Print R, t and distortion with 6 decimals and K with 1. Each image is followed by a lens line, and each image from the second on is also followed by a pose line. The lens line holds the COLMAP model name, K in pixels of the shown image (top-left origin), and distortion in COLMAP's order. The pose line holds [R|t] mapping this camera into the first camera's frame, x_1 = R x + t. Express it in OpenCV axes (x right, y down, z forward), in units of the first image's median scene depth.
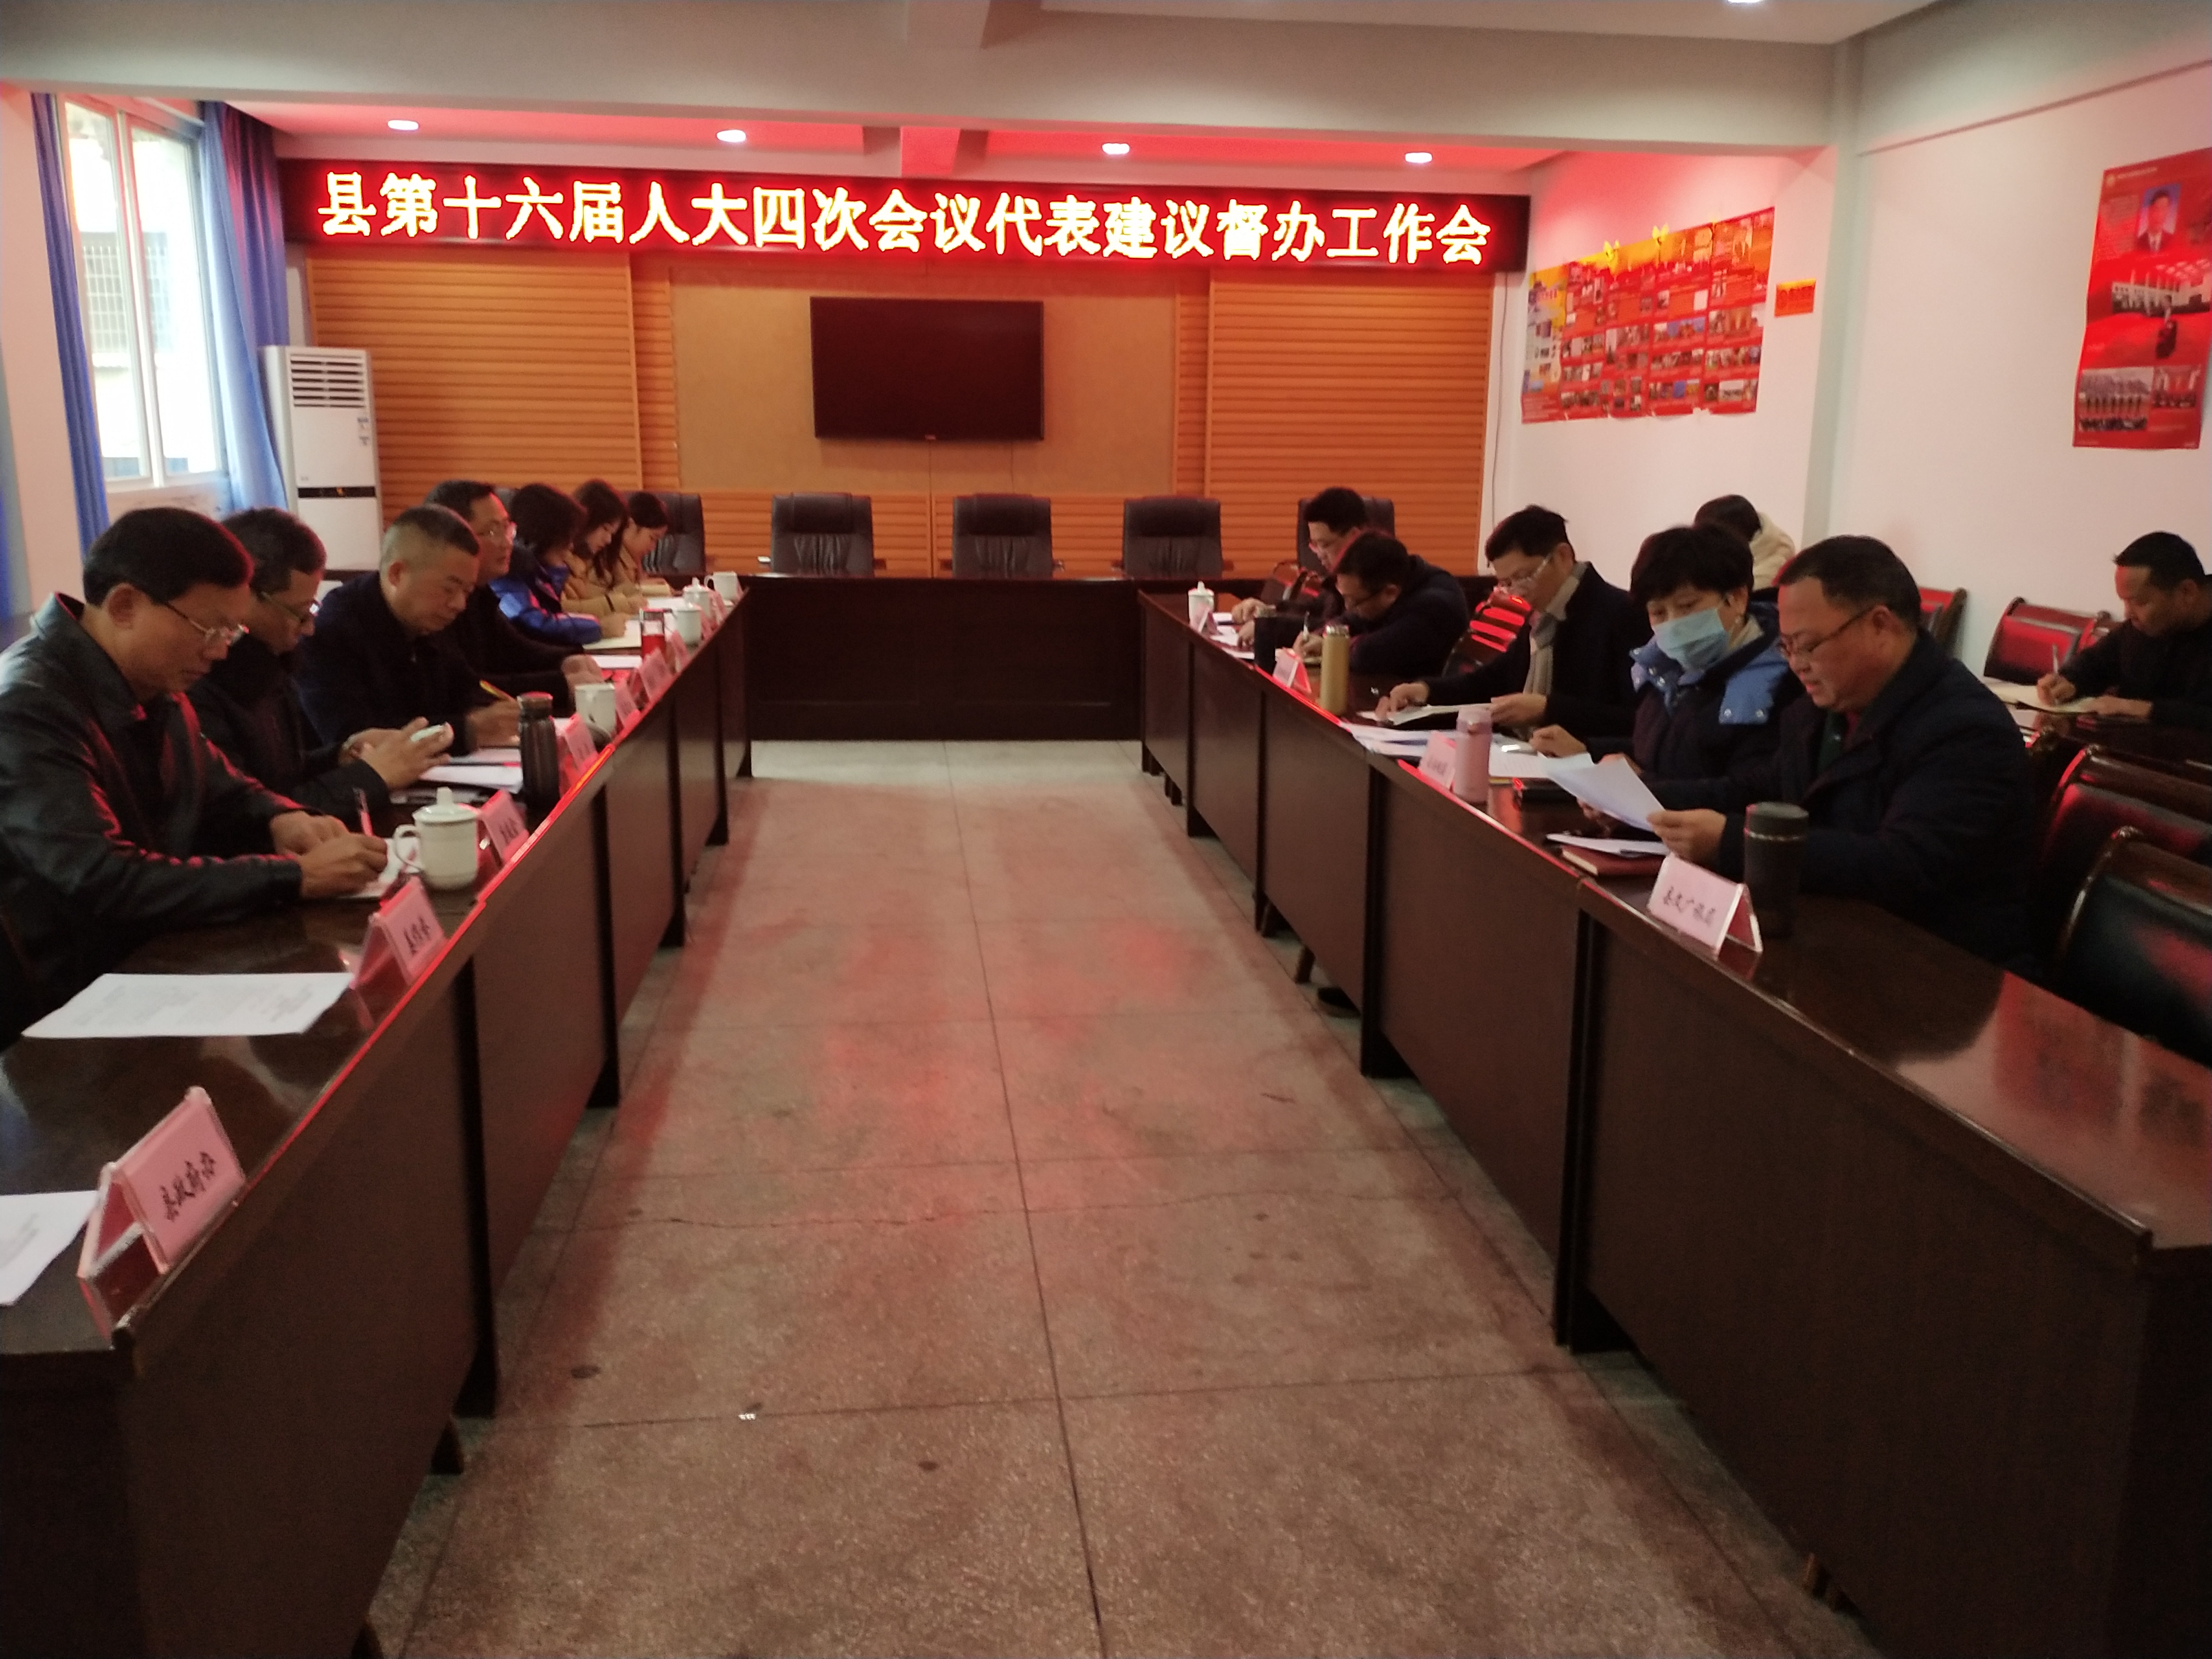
lens RADIAL K [[1818.1, 0, 1091.8], [0, 1818.1, 860.6], [0, 0, 1]] dist [0.048873, -0.093699]
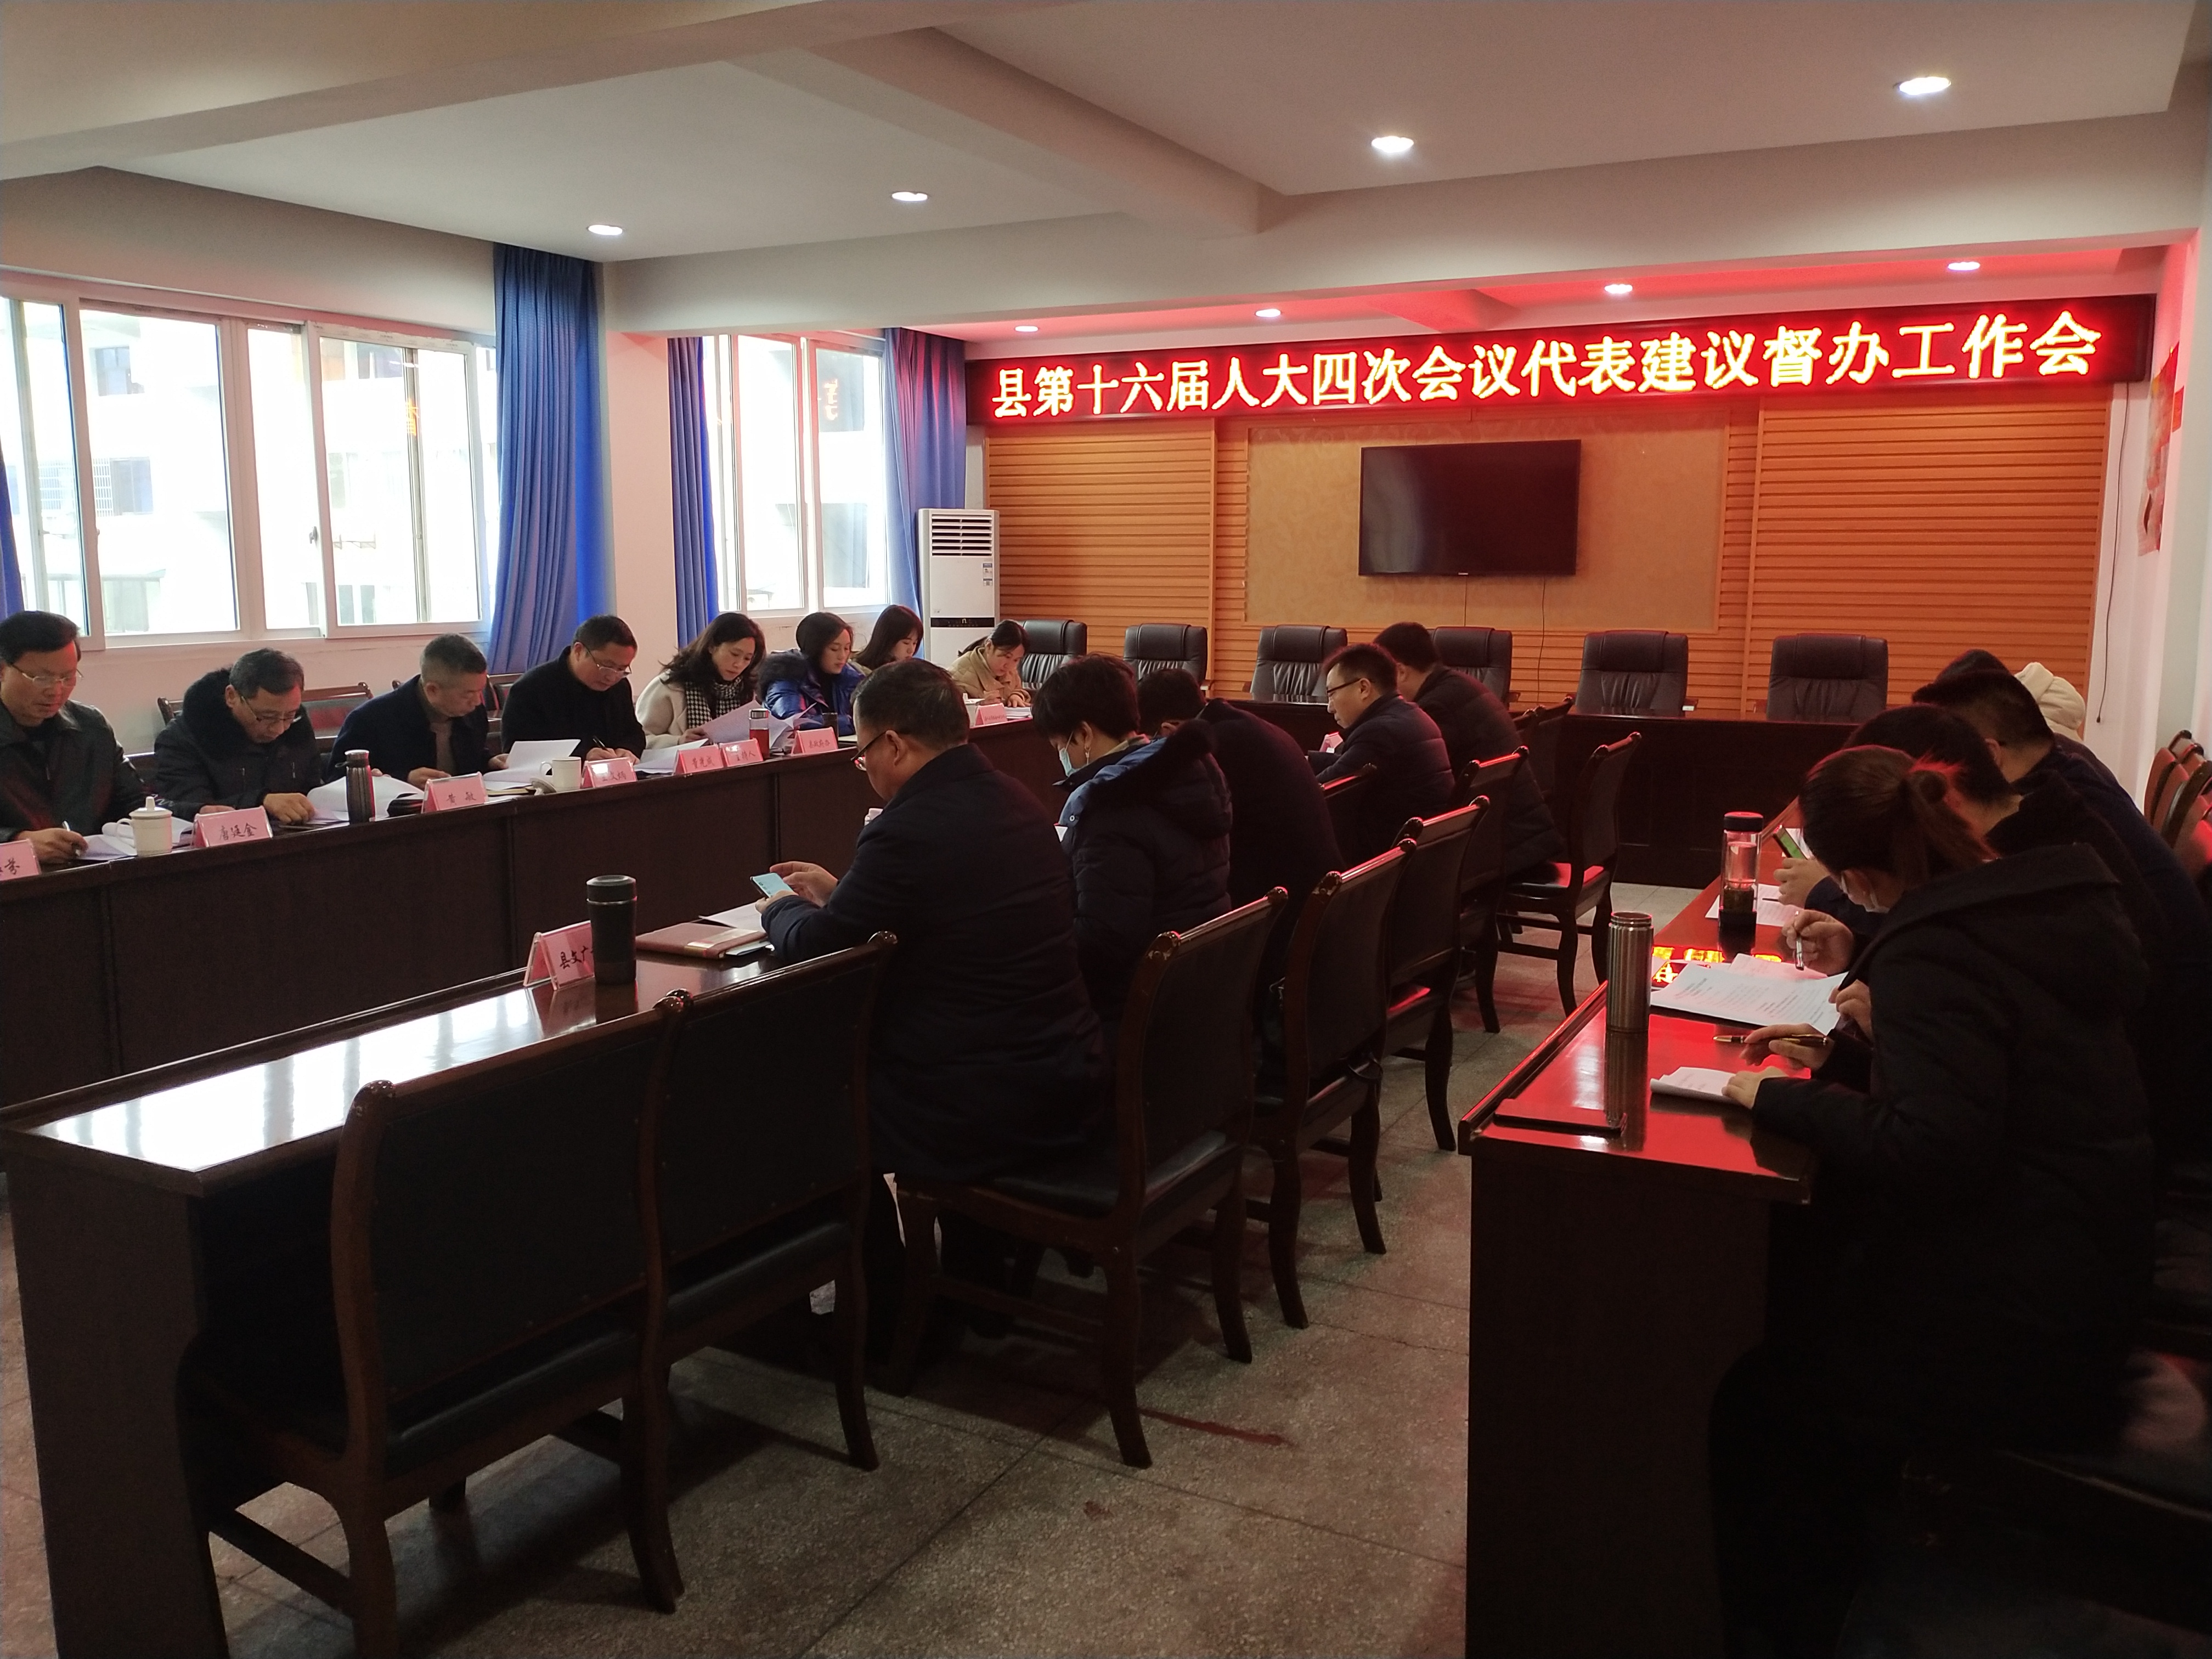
lens RADIAL K [[1818.1, 0, 1063.8], [0, 1818.1, 850.5], [0, 0, 1]] dist [0.048873, -0.093699]
pose [[0.812040, 0.082054, -0.577805, 0.352217], [-0.127610, 0.991073, -0.038600, -0.007645], [0.569480, 0.105078, 0.815261, 0.042335]]
